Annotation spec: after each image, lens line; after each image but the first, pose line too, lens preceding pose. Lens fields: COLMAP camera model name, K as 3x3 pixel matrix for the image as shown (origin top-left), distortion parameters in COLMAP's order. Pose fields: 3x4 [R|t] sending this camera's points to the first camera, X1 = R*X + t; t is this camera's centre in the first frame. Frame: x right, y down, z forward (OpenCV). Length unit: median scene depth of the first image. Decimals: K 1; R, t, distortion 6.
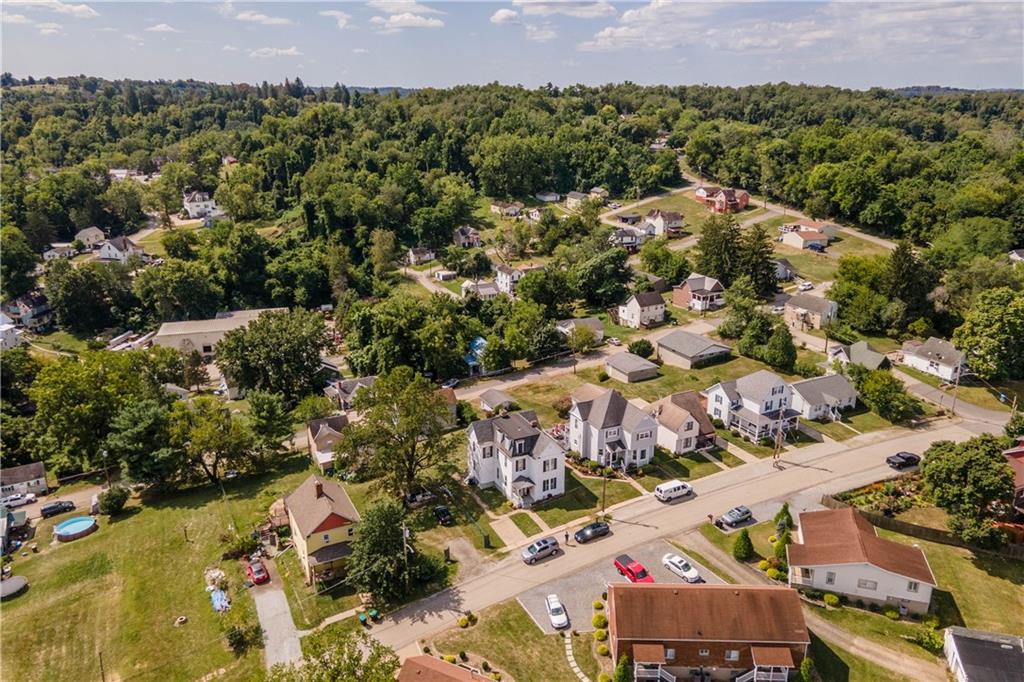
lens RADIAL K [[742.9, 0, 512.0], [0, 742.9, 341.0], [0, 0, 1]] dist [0.029884, 0.037143]
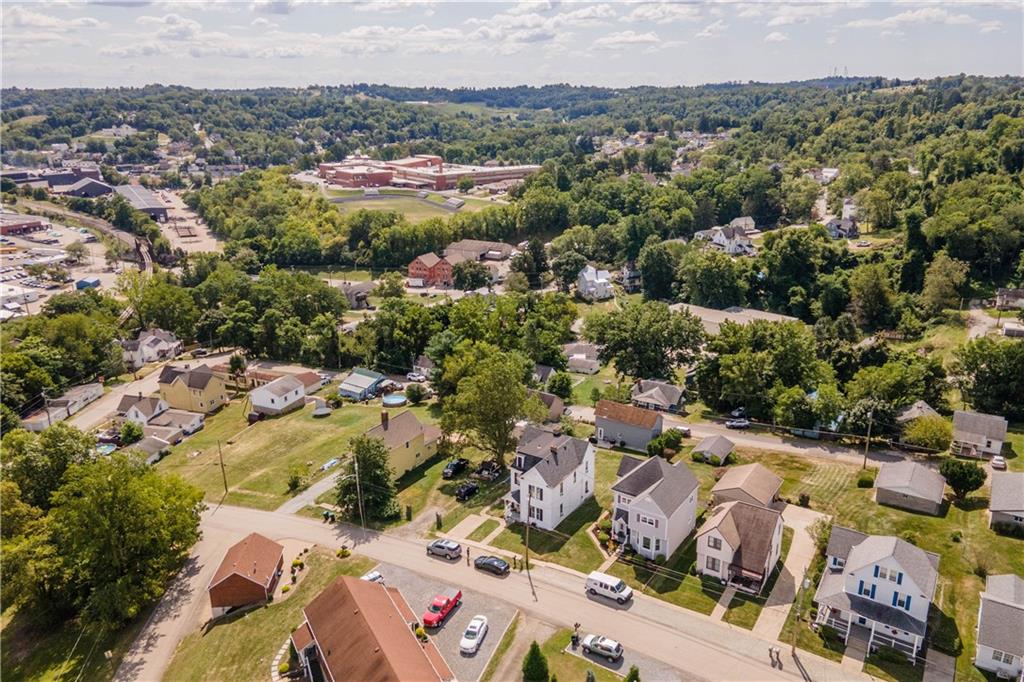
lens RADIAL K [[742.9, 0, 512.0], [0, 742.9, 341.0], [0, 0, 1]] dist [0.029884, 0.037143]
pose [[0.497403, 0.263114, -0.826657, 0.318201], [-0.261786, 0.953999, 0.146128, -0.061302], [0.827078, 0.143723, 0.543402, 0.179086]]
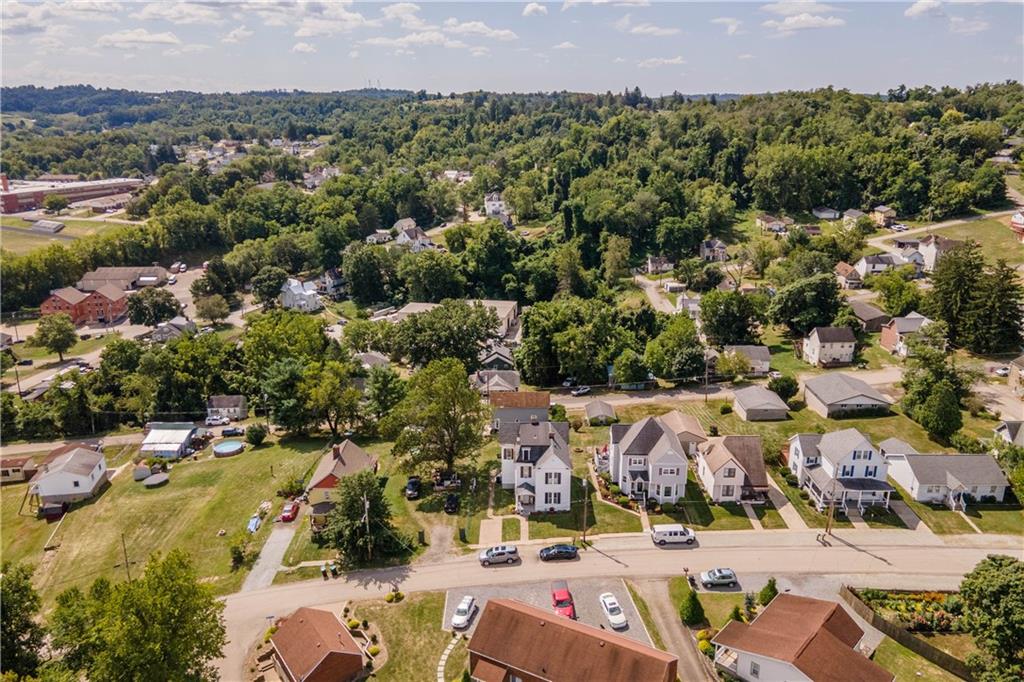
lens RADIAL K [[742.9, 0, 512.0], [0, 742.9, 341.0], [0, 0, 1]] dist [0.029884, 0.037143]
pose [[0.890006, 0.134443, -0.435677, 0.169659], [-0.138255, 0.990127, 0.023109, -0.012360], [0.434482, 0.039668, 0.899807, 0.031953]]
